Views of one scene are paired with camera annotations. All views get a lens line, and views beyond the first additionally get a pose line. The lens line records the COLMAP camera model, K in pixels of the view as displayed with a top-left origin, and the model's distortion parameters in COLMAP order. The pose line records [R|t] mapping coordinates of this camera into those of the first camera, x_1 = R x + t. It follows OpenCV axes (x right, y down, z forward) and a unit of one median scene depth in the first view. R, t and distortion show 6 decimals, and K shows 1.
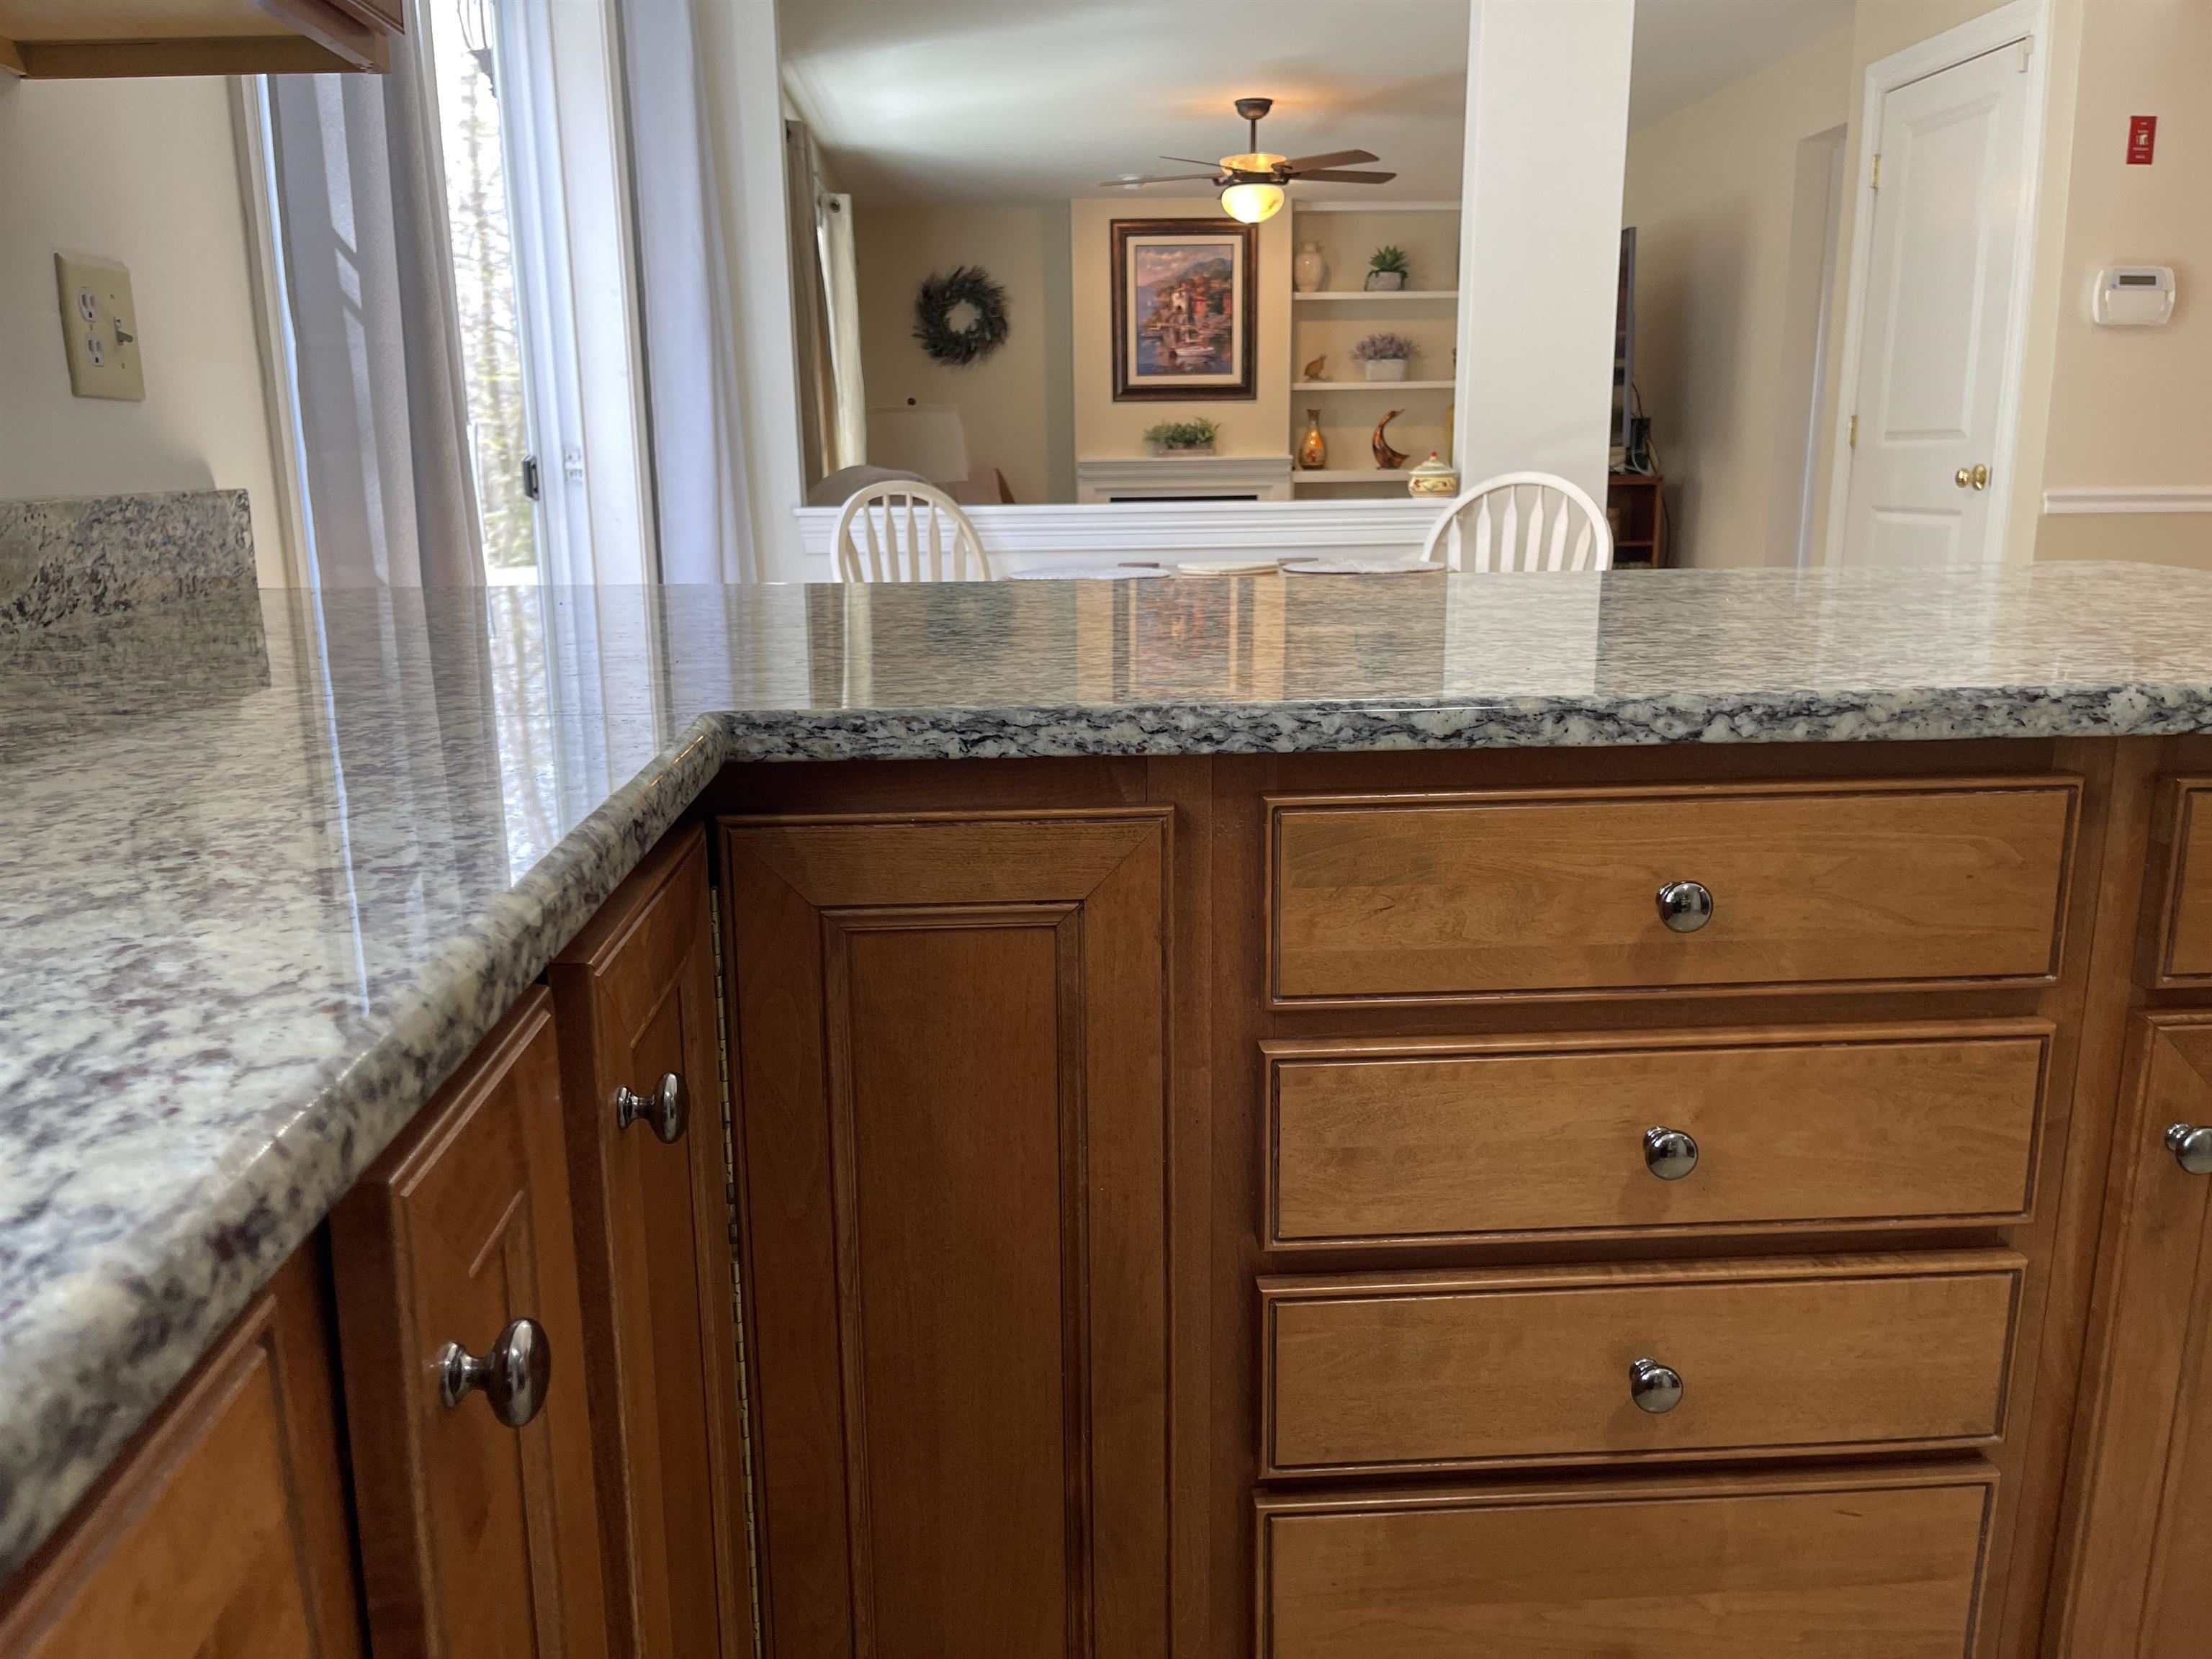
lens RADIAL K [[1690.2, 0, 1098.9], [0, 1690.2, 831.1], [0, 0, 1]] dist [0.013040, -0.020151]
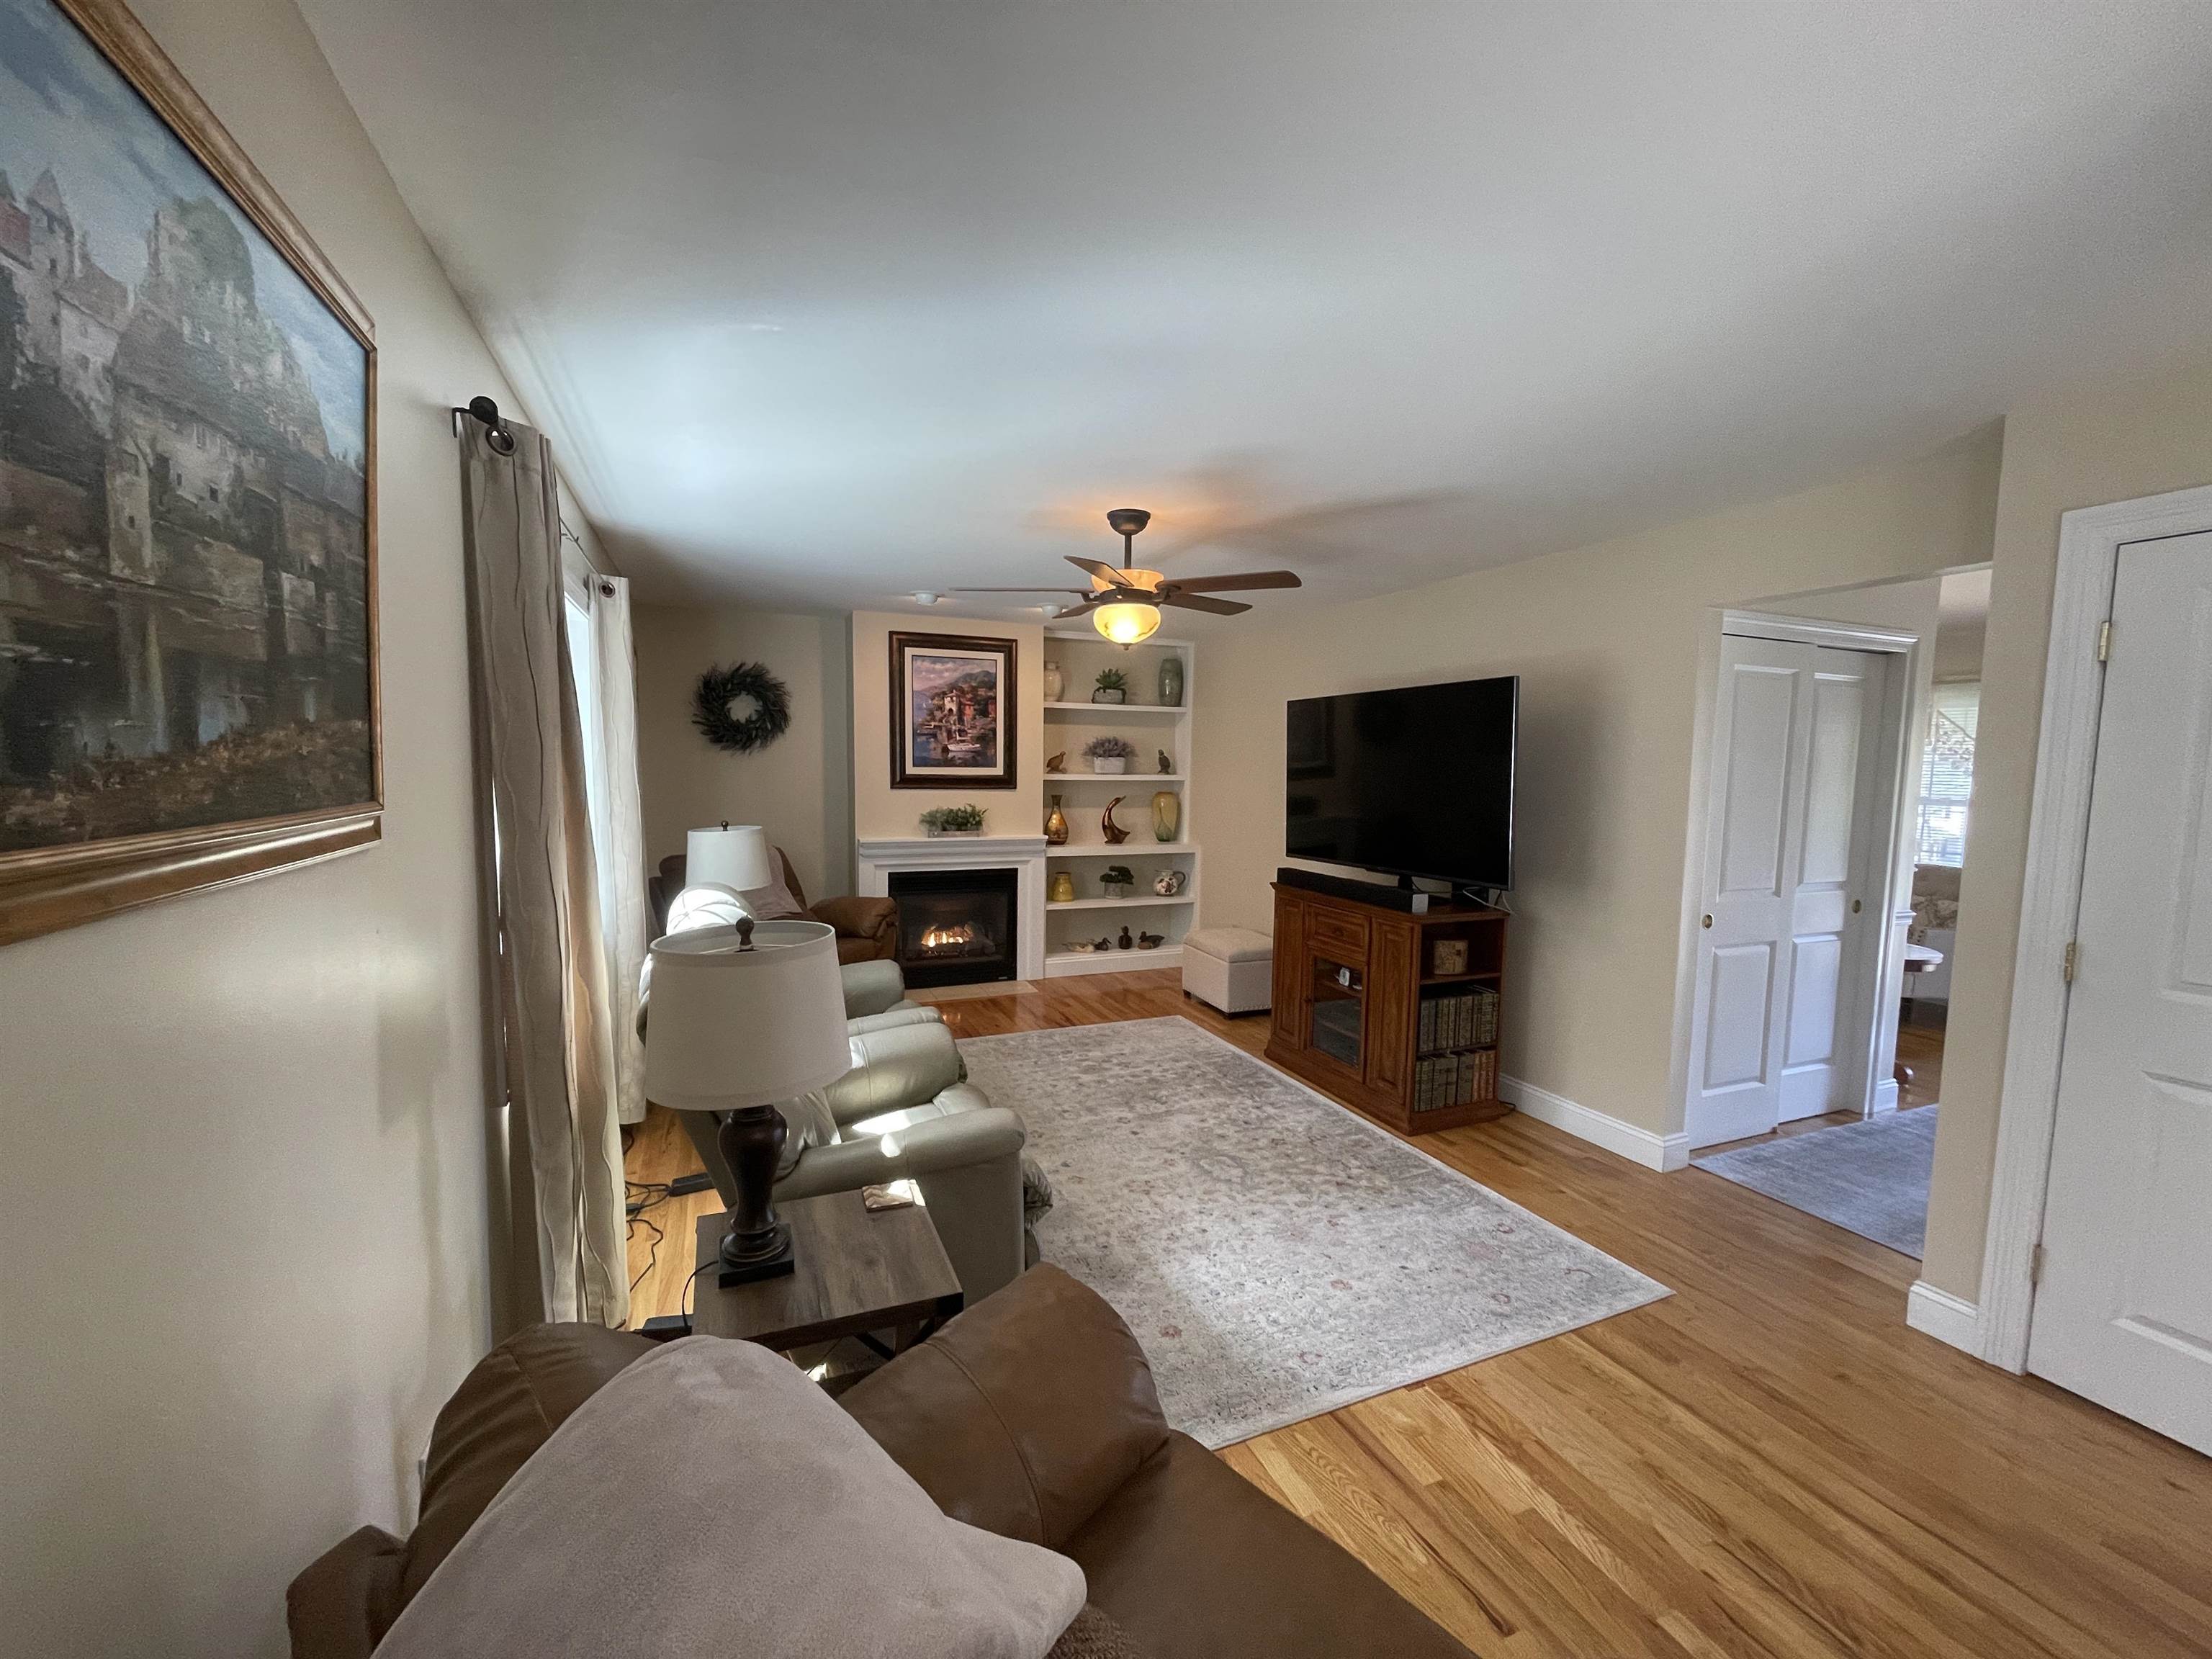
lens RADIAL K [[889.0, 0, 1106.3], [0, 889.0, 842.8], [0, 0, 1]] dist [-0.004044, -0.000716]
pose [[0.939434, -0.004563, 0.342699, -0.059832], [0.048464, 0.991632, -0.119650, -0.144249], [-0.339285, 0.129012, 0.931795, 0.418658]]
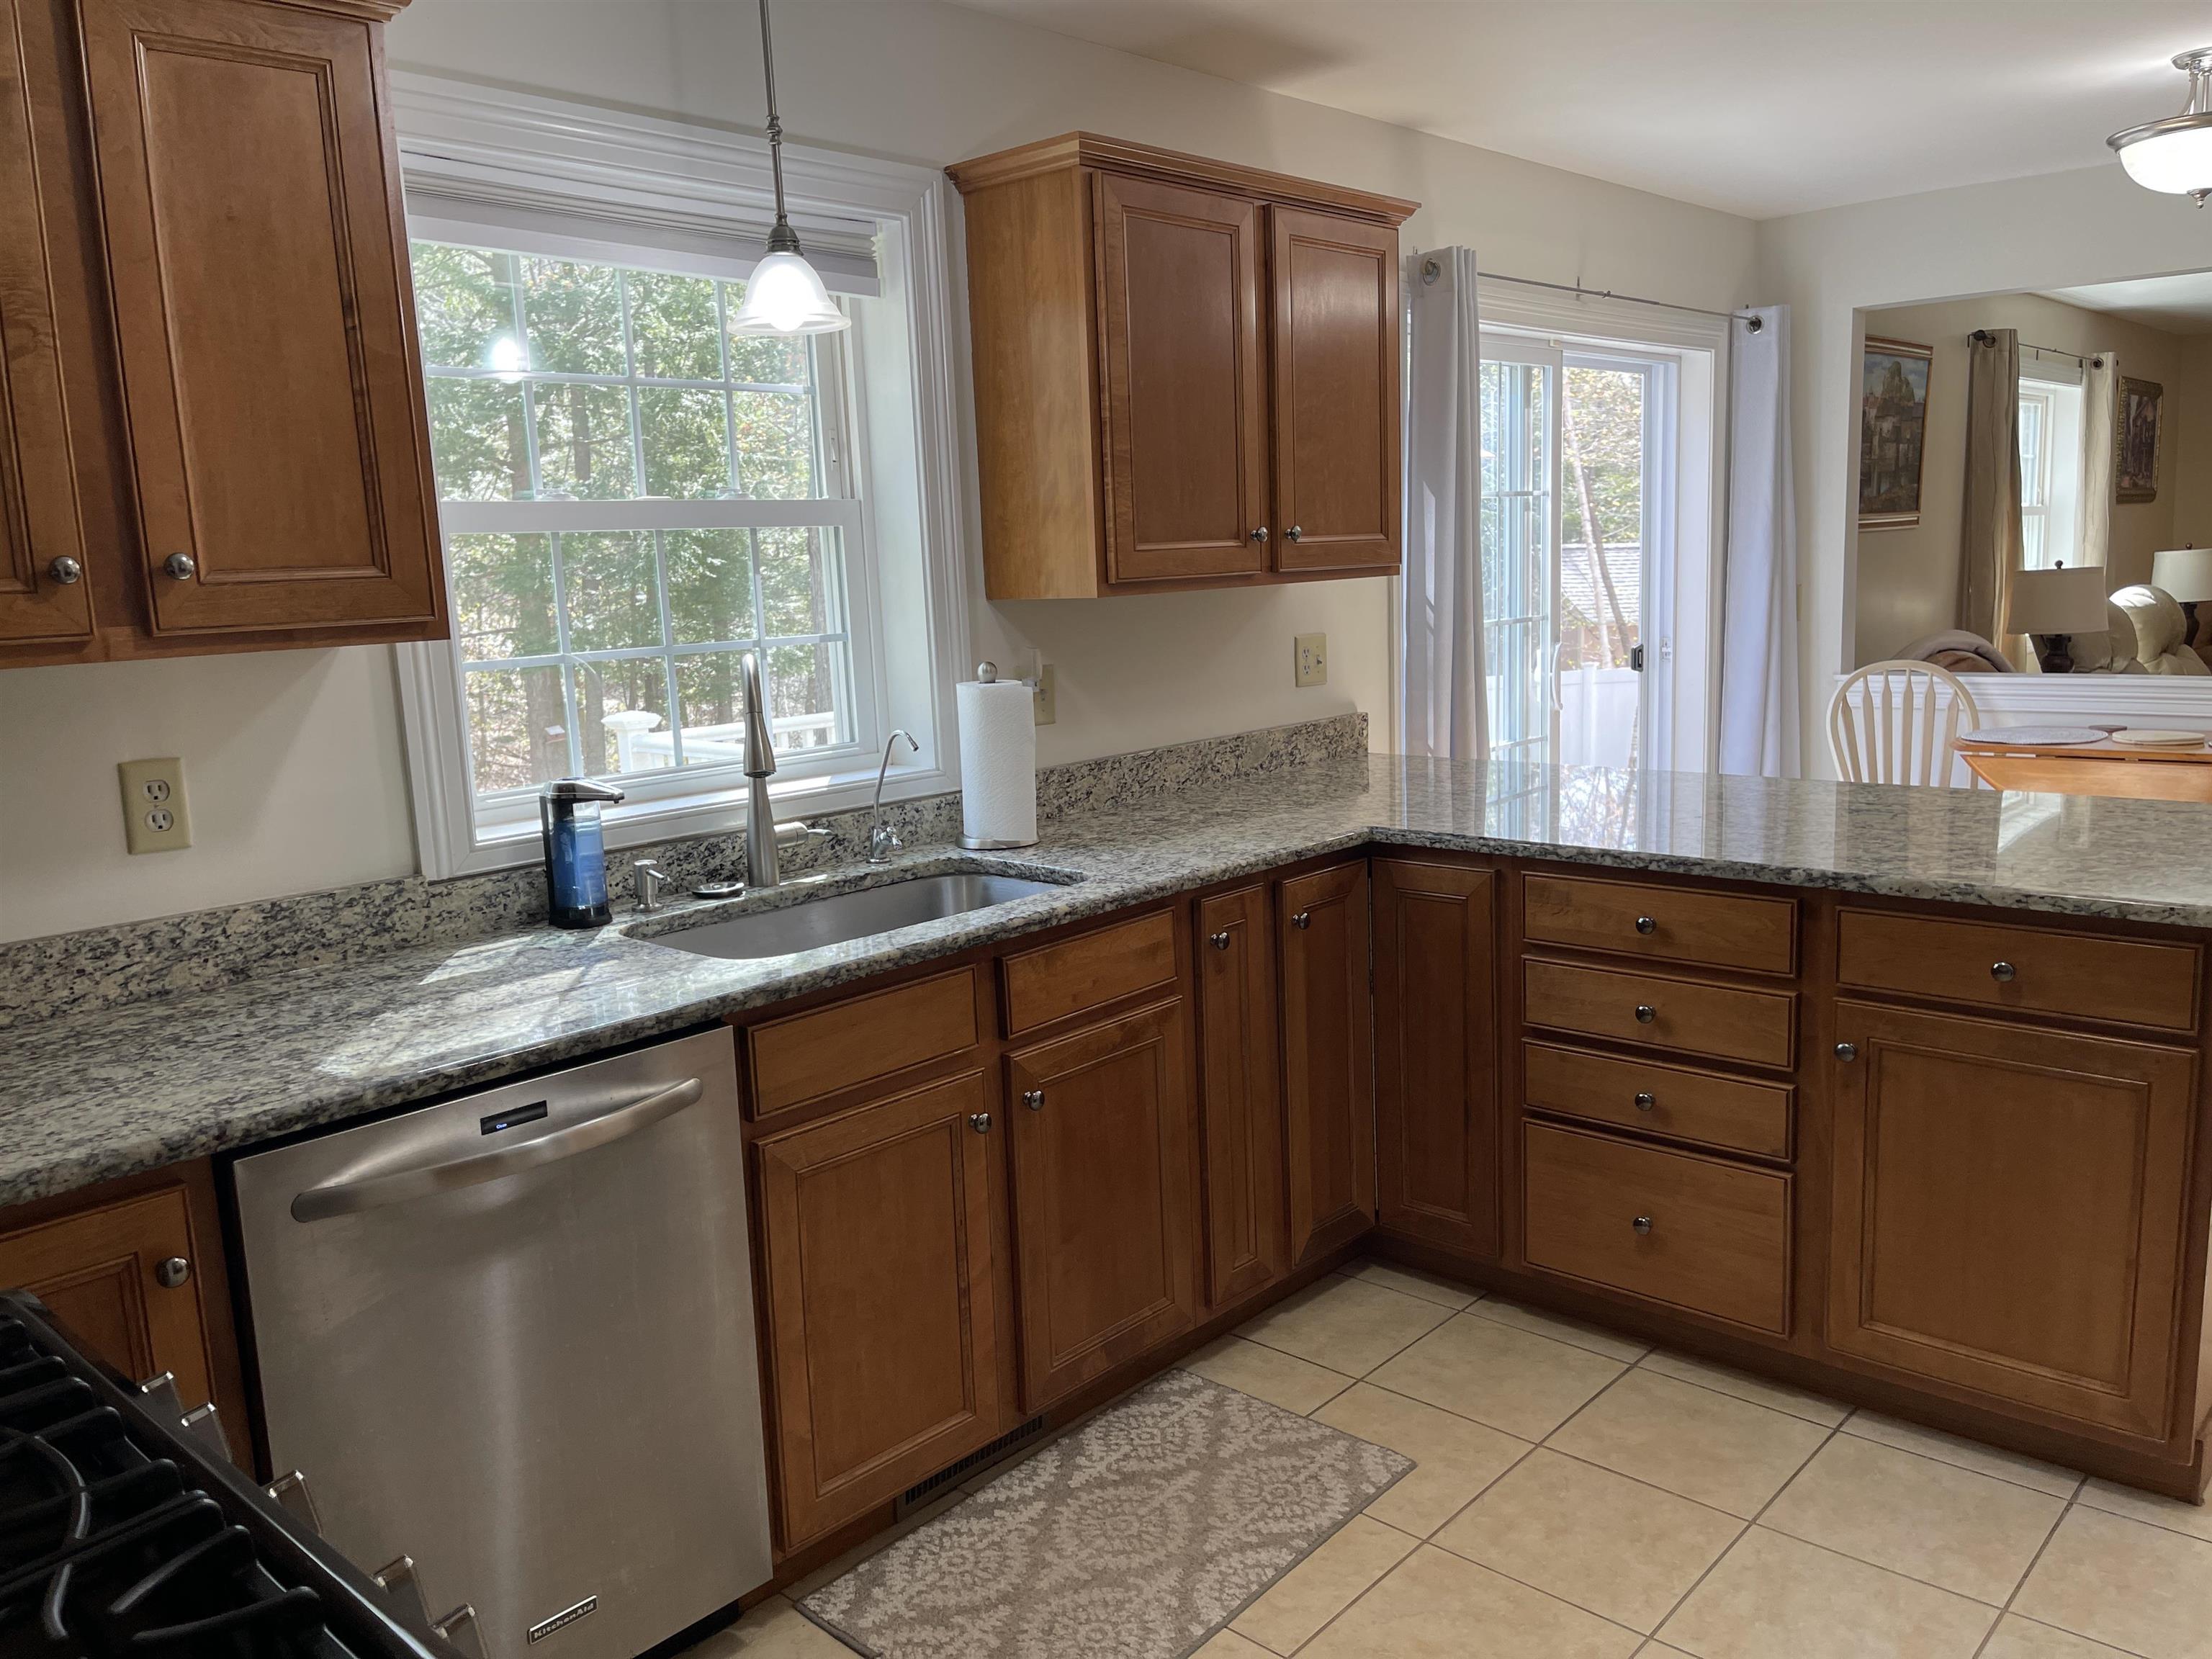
lens RADIAL K [[1690.2, 0, 1108.6], [0, 1690.2, 829.2], [0, 0, 1]] dist [0.013040, -0.020151]
pose [[0.690995, 0.100680, -0.715814, 0.178110], [-0.124770, 0.992002, 0.019082, -0.006024], [0.712010, 0.076127, 0.698030, -0.170224]]
